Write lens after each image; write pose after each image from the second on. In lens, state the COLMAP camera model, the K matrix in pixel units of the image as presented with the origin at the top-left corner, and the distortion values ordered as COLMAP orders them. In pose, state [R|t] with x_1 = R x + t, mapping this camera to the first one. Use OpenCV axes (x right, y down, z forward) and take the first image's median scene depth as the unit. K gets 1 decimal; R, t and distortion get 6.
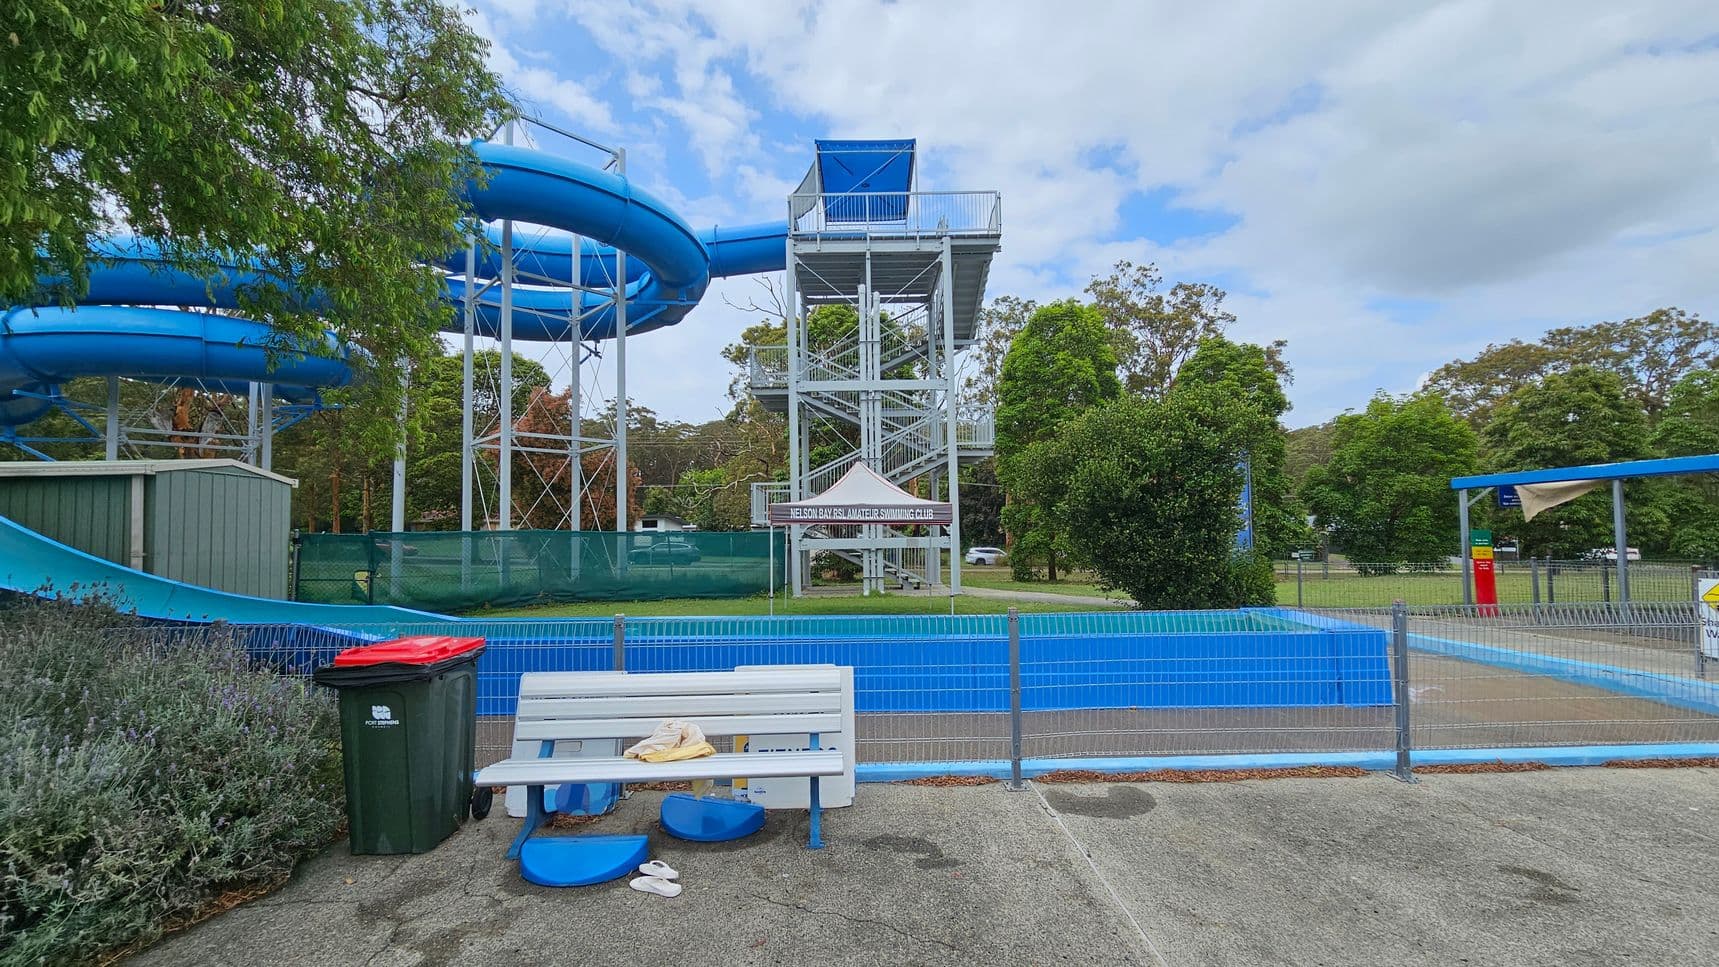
lens RADIAL K [[706.4, 0, 857.4], [0, 706.4, 504.3], [0, 0, 1]] dist [-0.000761, -0.000191]
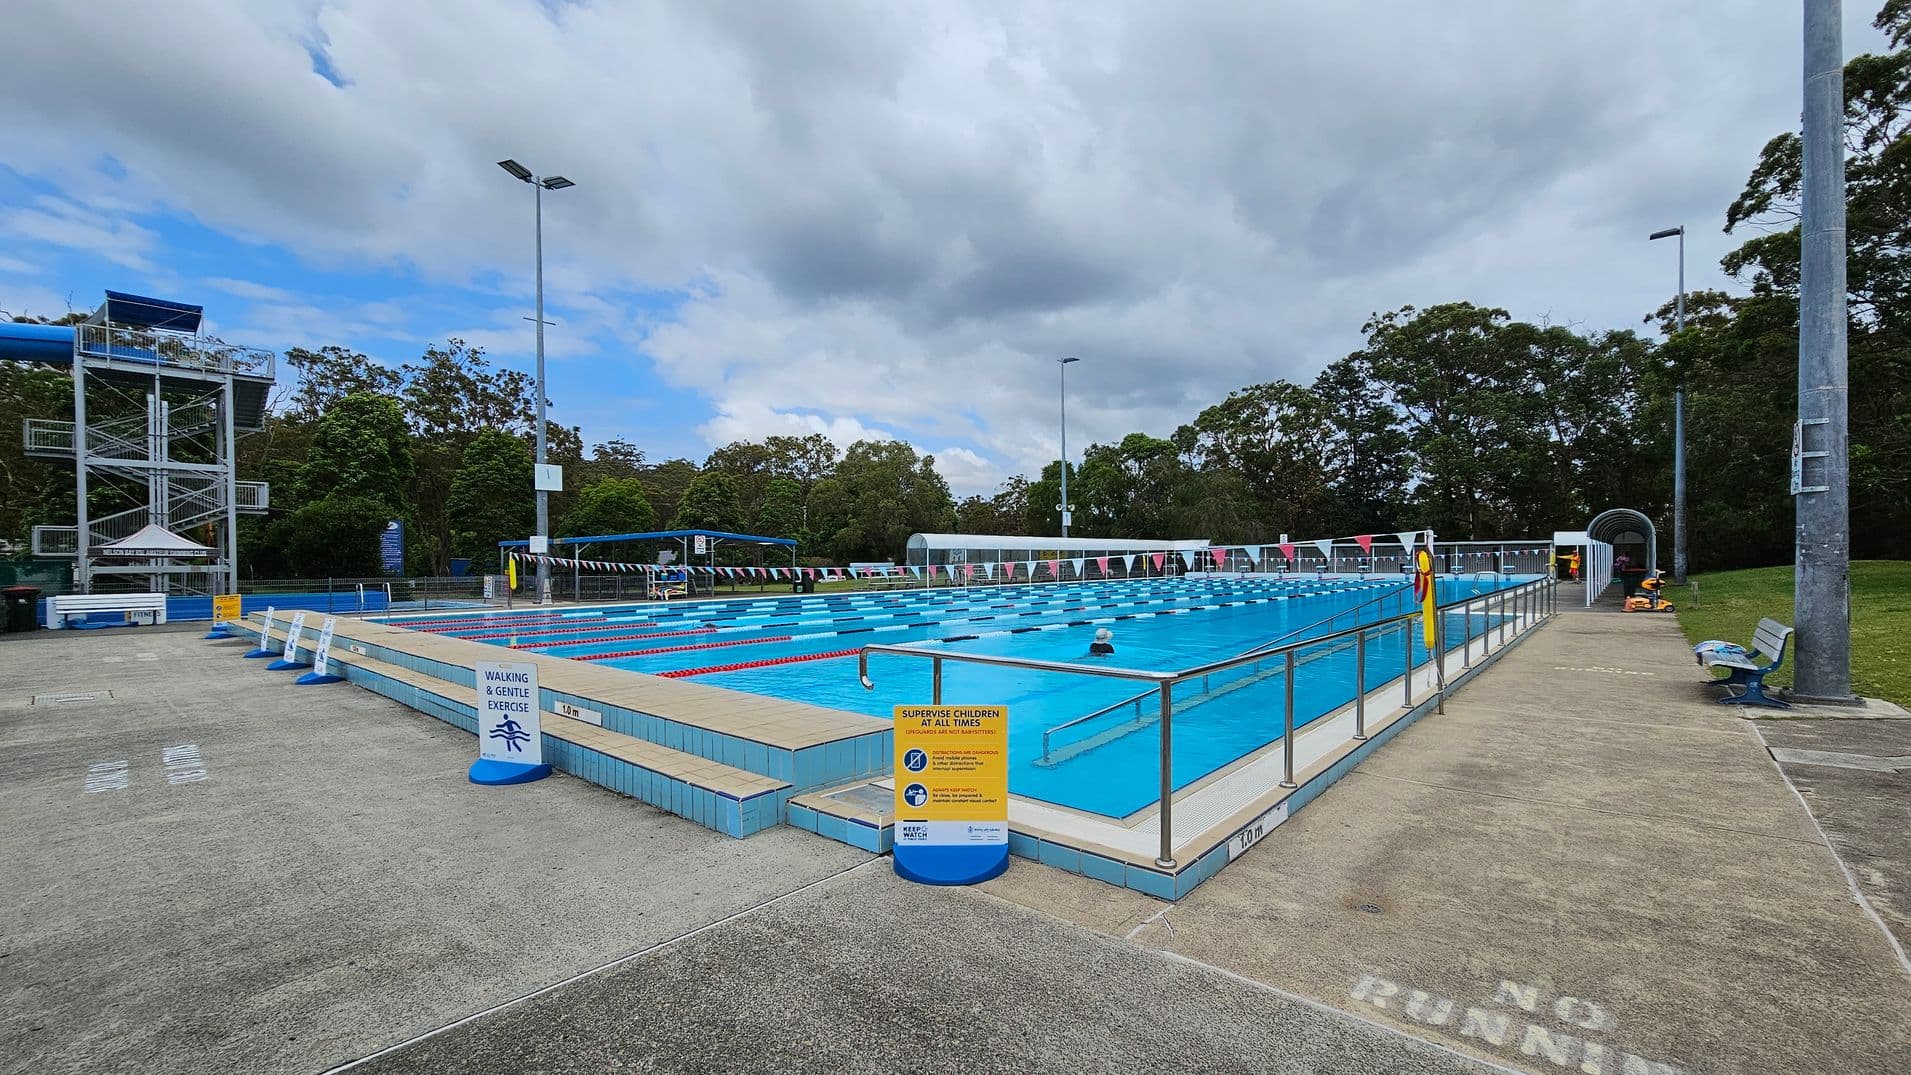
lens RADIAL K [[785.3, 0, 953.1], [0, 785.3, 560.6], [0, 0, 1]] dist [-0.000761, -0.000191]
pose [[0.686291, 0.008075, 0.727282, -0.033325], [-0.036962, 0.999034, 0.023786, -0.065917], [-0.726387, -0.043206, 0.685927, -1.372460]]
